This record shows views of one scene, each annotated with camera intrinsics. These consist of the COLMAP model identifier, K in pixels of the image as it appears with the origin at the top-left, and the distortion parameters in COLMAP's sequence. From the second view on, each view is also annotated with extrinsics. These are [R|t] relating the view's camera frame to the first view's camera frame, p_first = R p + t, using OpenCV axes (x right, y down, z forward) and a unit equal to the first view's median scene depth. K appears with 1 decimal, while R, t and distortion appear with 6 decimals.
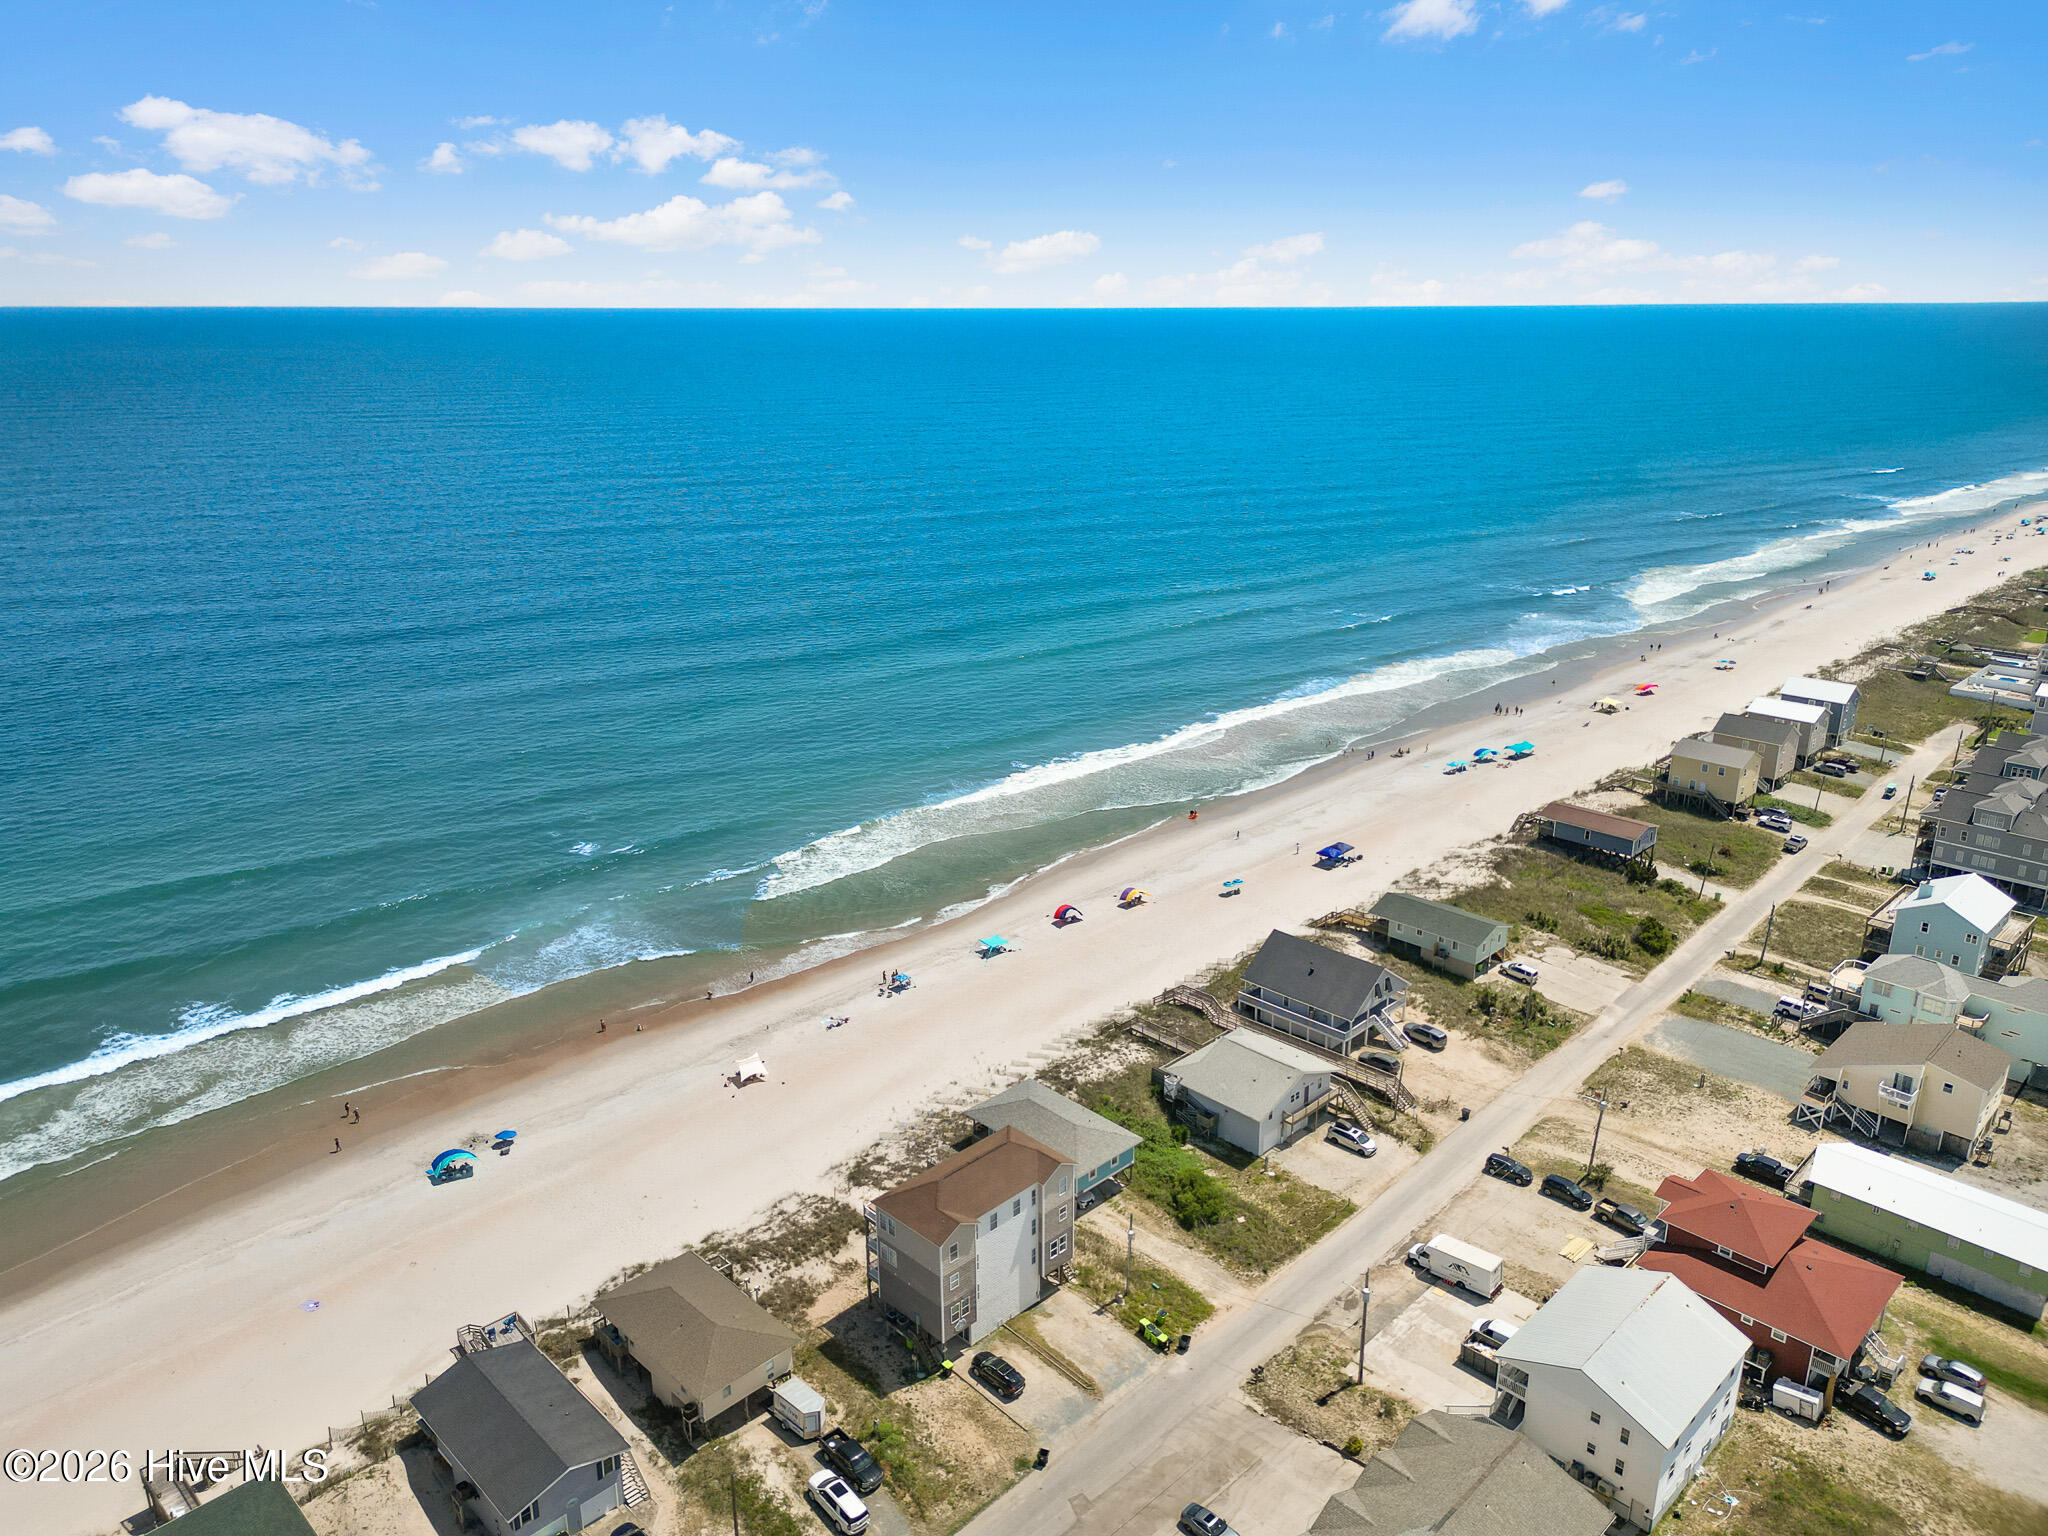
lens RADIAL K [[1441.3, 0, 1024.4], [0, 1441.3, 755.0], [0, 0, 1]] dist [0.076255, -0.079075]
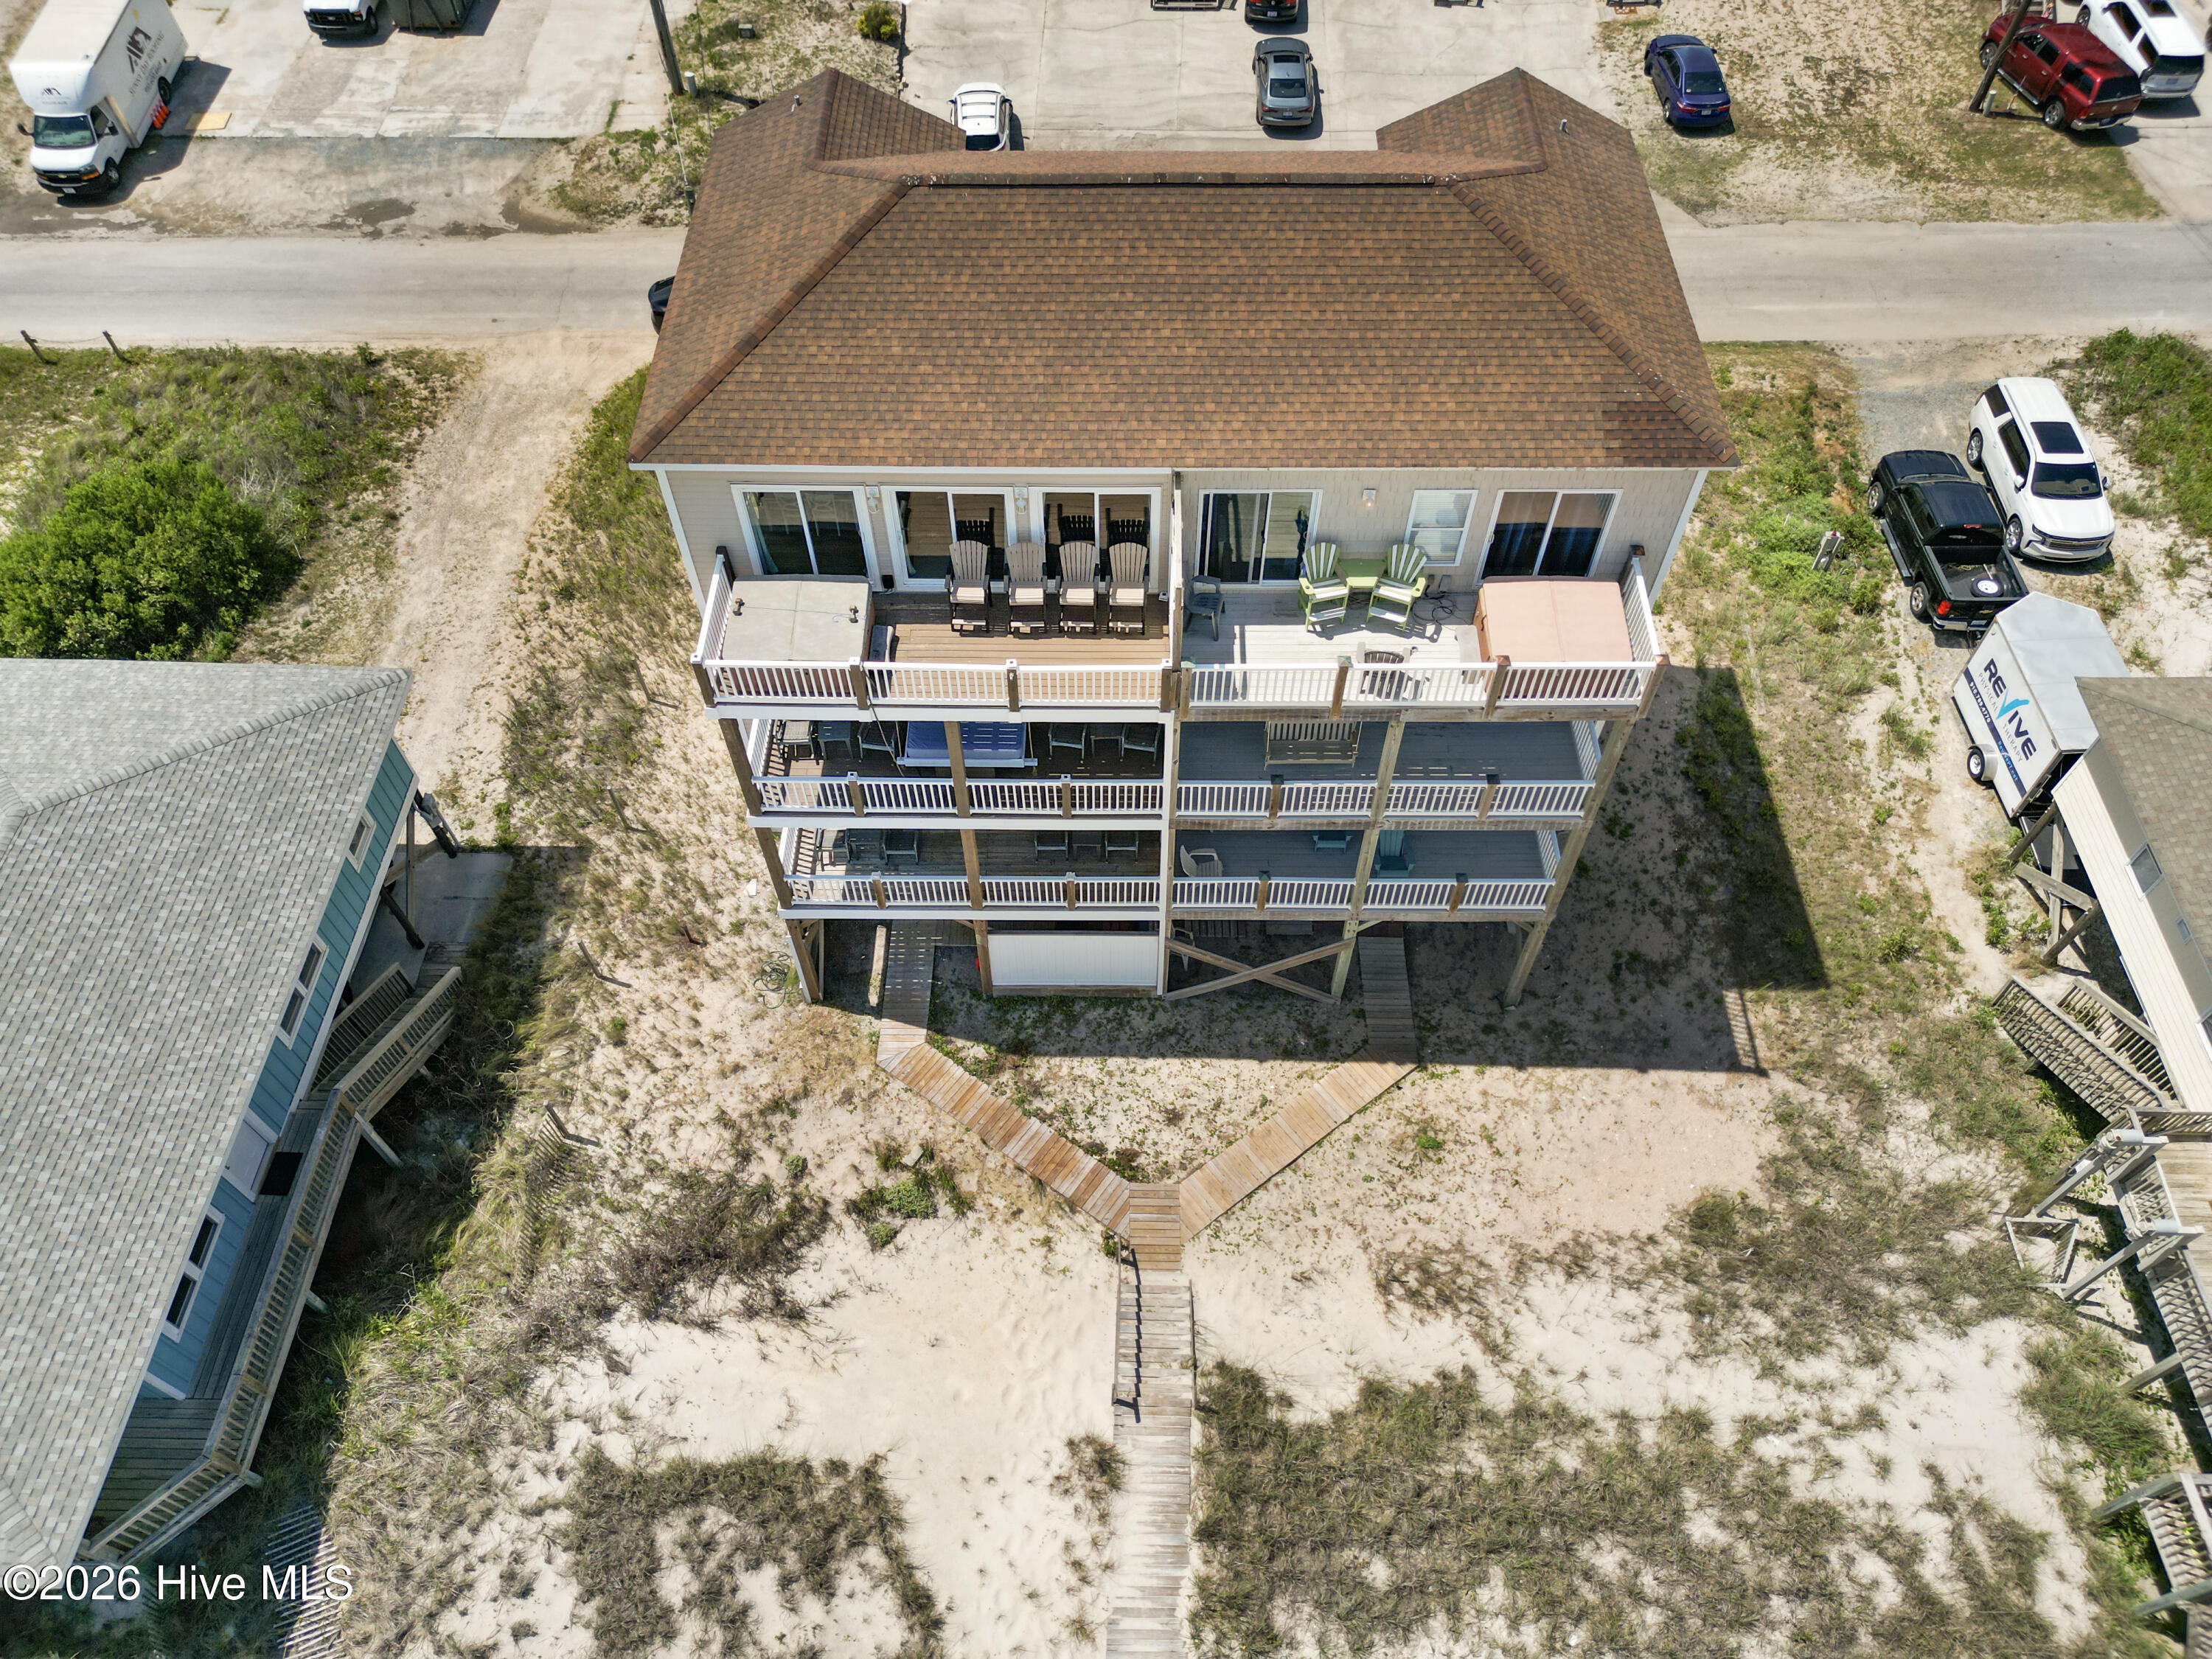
lens RADIAL K [[1549.2, 0, 1105.3], [0, 1549.2, 834.8], [0, 0, 1]] dist [0.061340, -0.057241]
pose [[-0.700731, -0.577078, 0.419473, -0.127459], [0.220257, 0.384255, 0.896568, 0.114252], [-0.678574, 0.720645, -0.142154, 0.904482]]
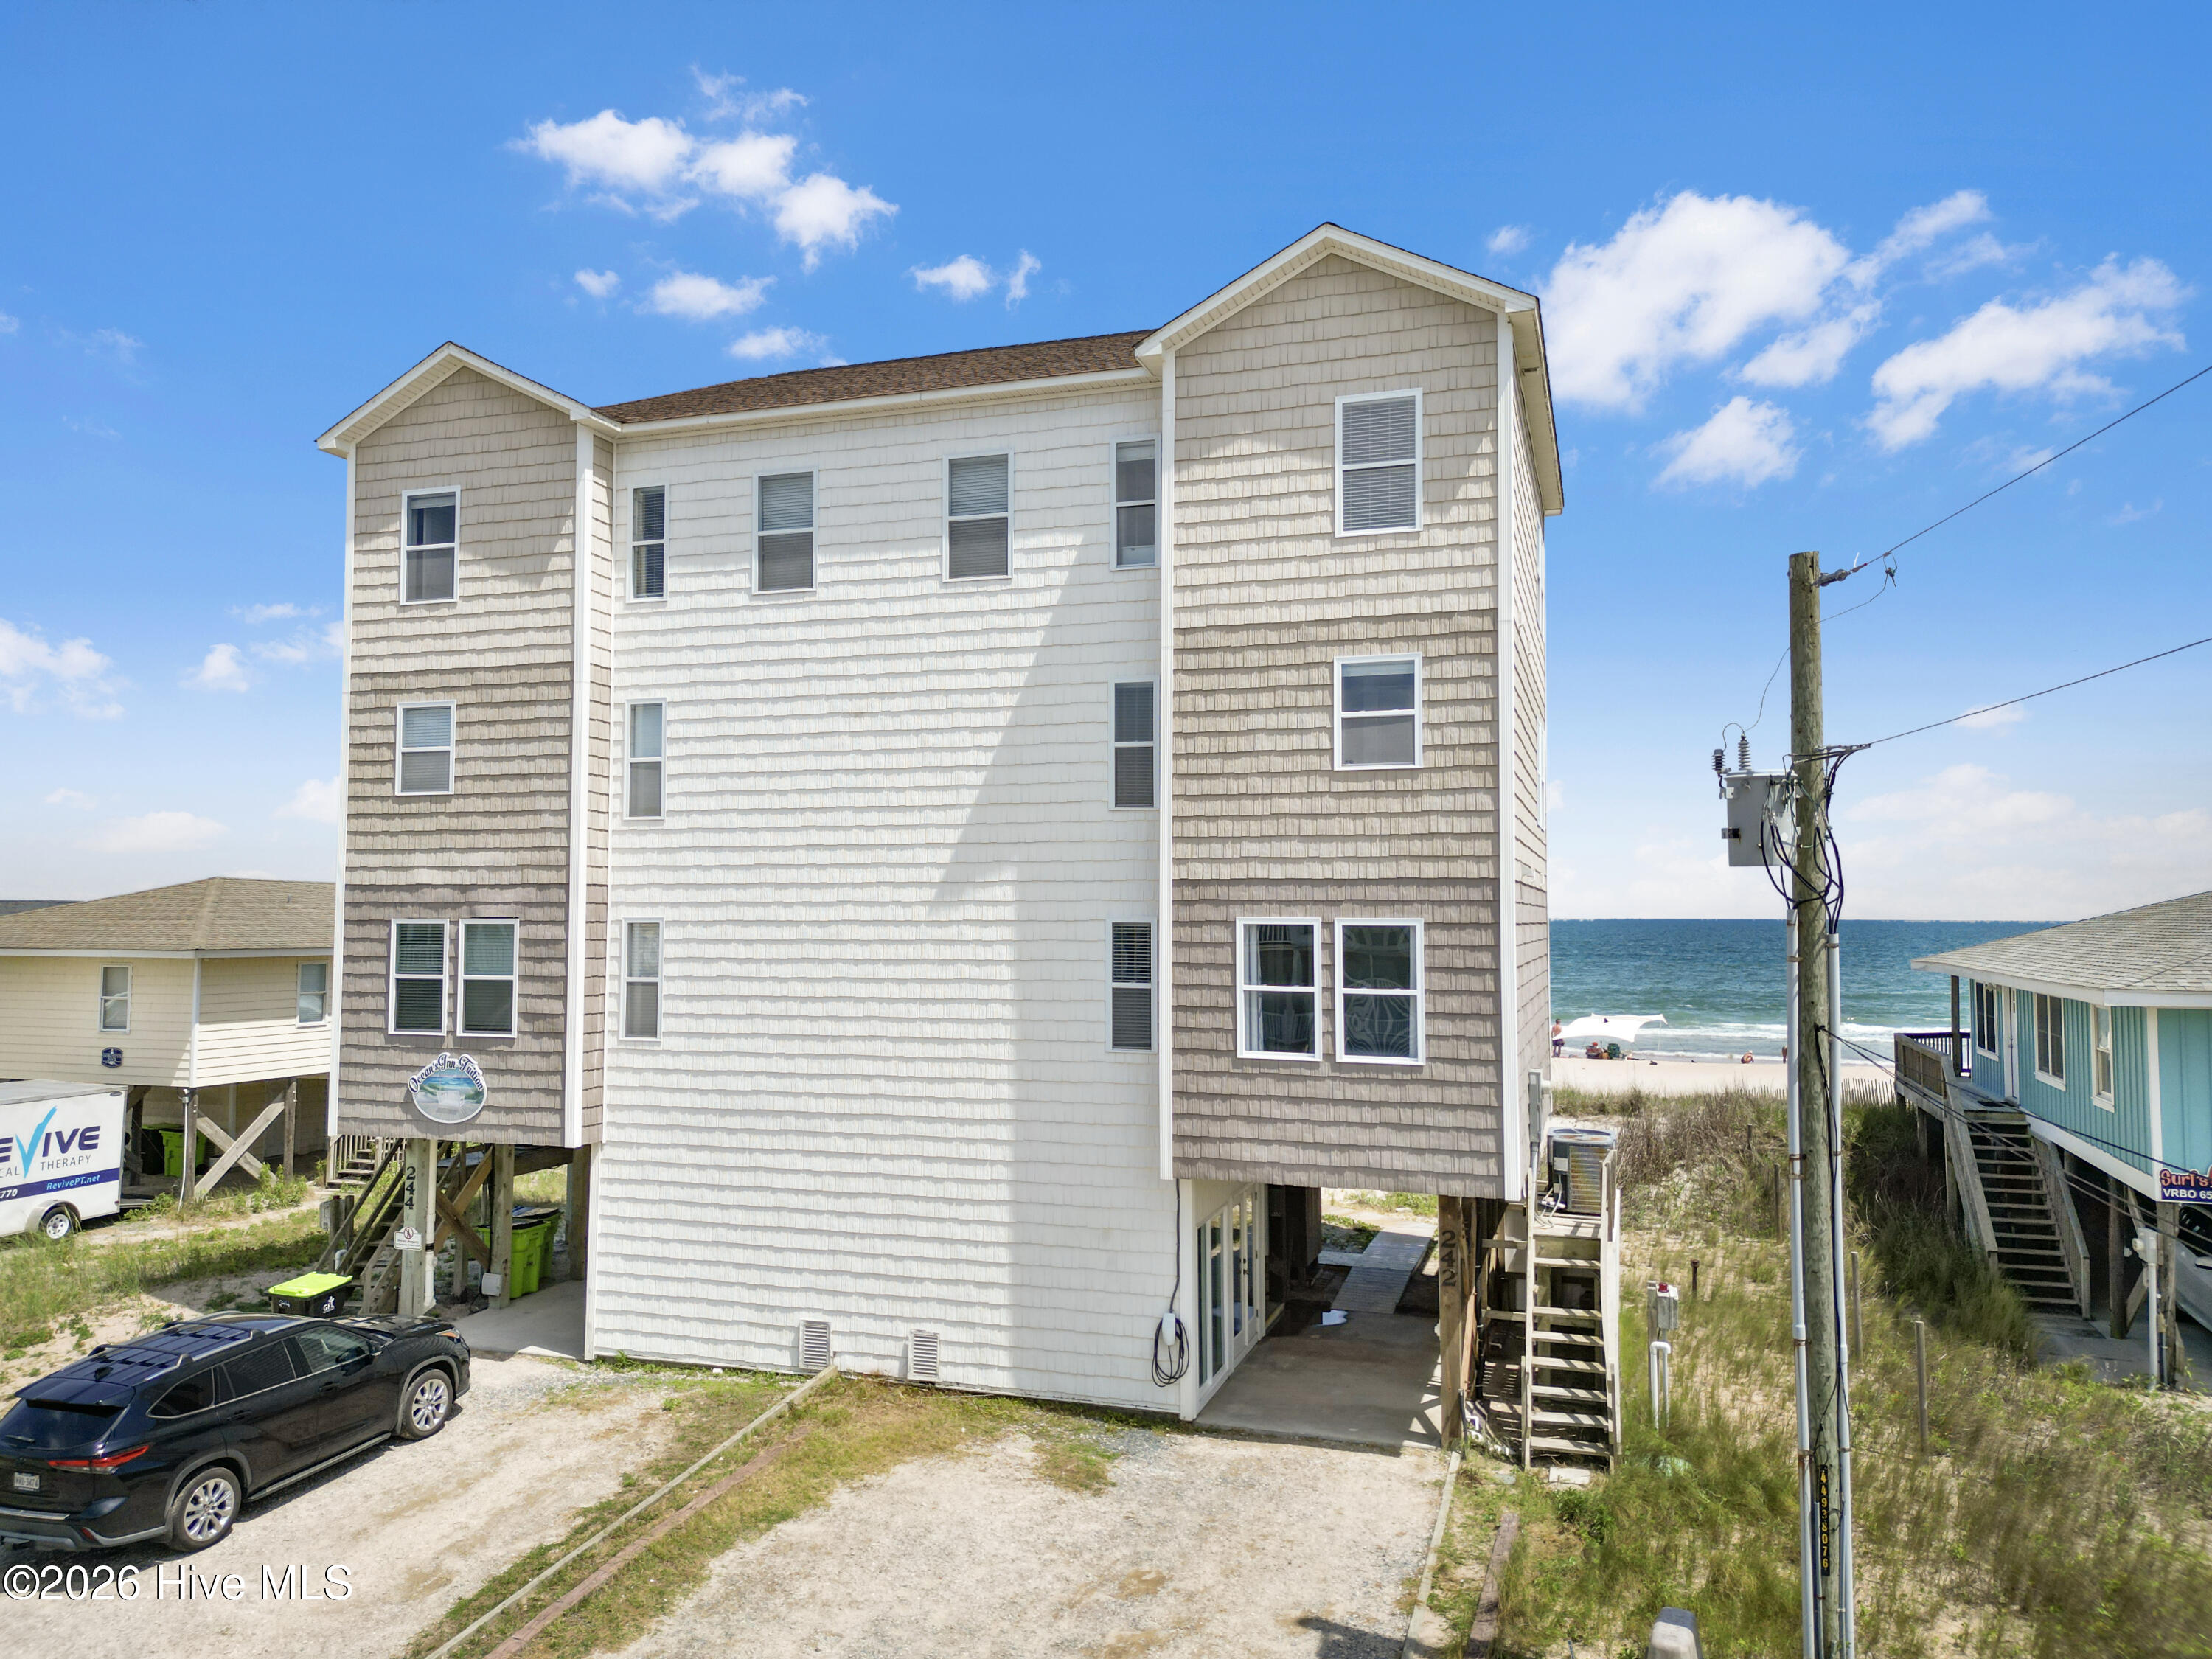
lens RADIAL K [[1549.2, 0, 1105.3], [0, 1549.2, 834.8], [0, 0, 1]] dist [0.061340, -0.057241]
pose [[0.448195, -0.040574, -0.893015, 0.114775], [-0.273431, 0.944869, -0.180163, 0.303049], [0.851091, 0.324926, 0.412391, 0.789726]]
